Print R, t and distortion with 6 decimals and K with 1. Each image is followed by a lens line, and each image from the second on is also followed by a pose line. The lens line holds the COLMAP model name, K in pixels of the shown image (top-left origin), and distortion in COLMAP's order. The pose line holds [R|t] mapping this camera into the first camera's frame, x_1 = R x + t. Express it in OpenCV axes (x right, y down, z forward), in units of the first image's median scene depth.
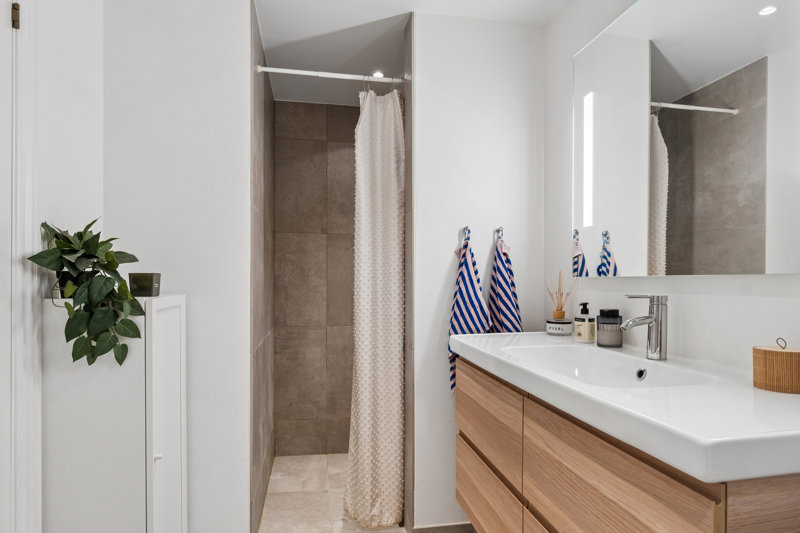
lens RADIAL K [[512.6, 0, 400.0], [0, 512.6, 266.5], [0, 0, 1]] dist [0.001792, 0.000626]
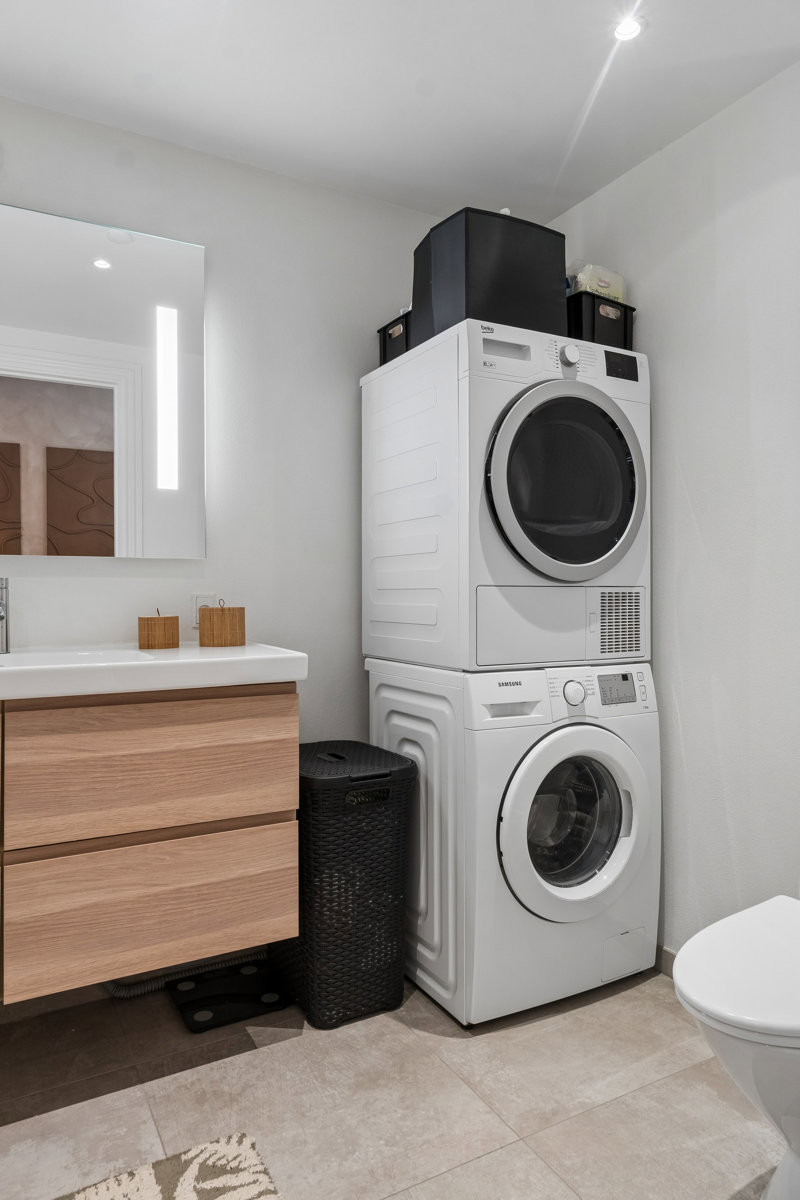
lens RADIAL K [[766.8, 0, 400.0], [0, 766.8, 600.0], [0, 0, 1]] dist [0.004131, 0.001309]
pose [[-0.326964, -0.008968, 0.944994, -1.188834], [-0.001472, 0.999959, 0.008981, 0.100837], [-0.945035, 0.001545, -0.326964, 1.014944]]
